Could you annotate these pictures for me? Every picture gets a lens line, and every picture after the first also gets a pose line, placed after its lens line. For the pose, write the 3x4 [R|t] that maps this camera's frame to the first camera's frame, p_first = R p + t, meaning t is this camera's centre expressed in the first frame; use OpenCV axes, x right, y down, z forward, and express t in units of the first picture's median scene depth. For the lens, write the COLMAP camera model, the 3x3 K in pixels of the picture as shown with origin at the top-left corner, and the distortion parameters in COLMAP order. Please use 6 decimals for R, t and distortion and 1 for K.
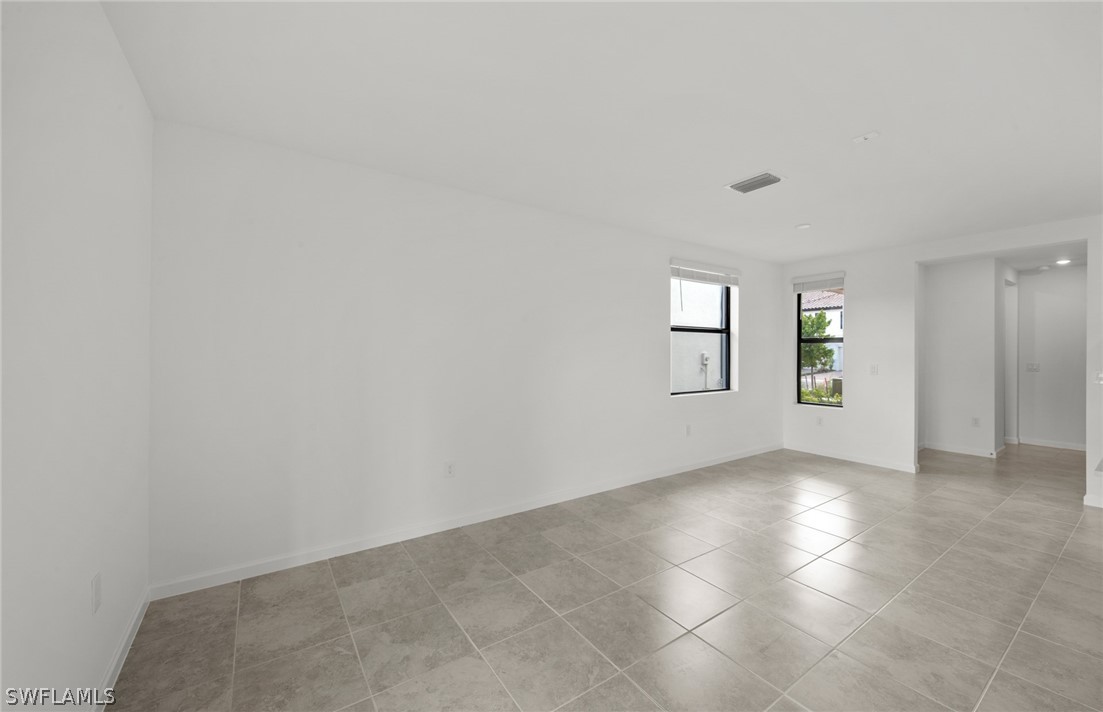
lens RADIAL K [[429.5, 0, 552.8], [0, 429.5, 353.2], [0, 0, 1]] dist [-0.013065, -0.001404]
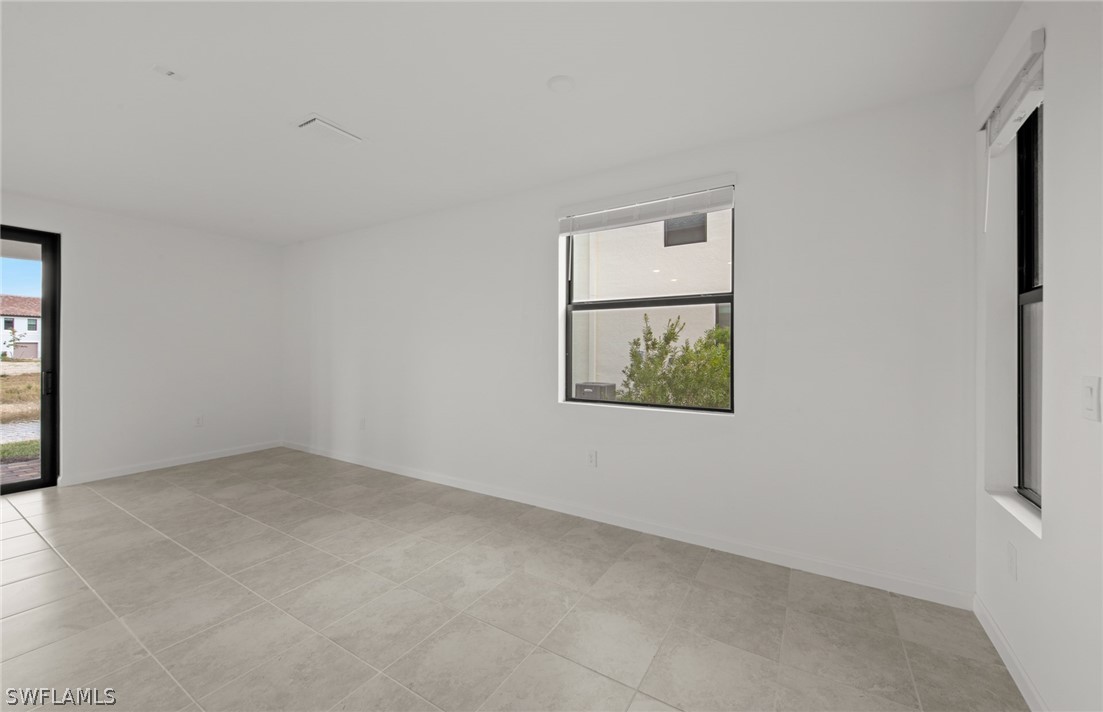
lens RADIAL K [[429.5, 0, 554.9], [0, 429.5, 350.7], [0, 0, 1]] dist [-0.013065, -0.001404]
pose [[0.416108, 0.006091, -0.909295, 1.048032], [-0.012626, 0.999920, 0.000920, 0.017230], [0.909228, 0.011098, 0.416151, 0.789798]]
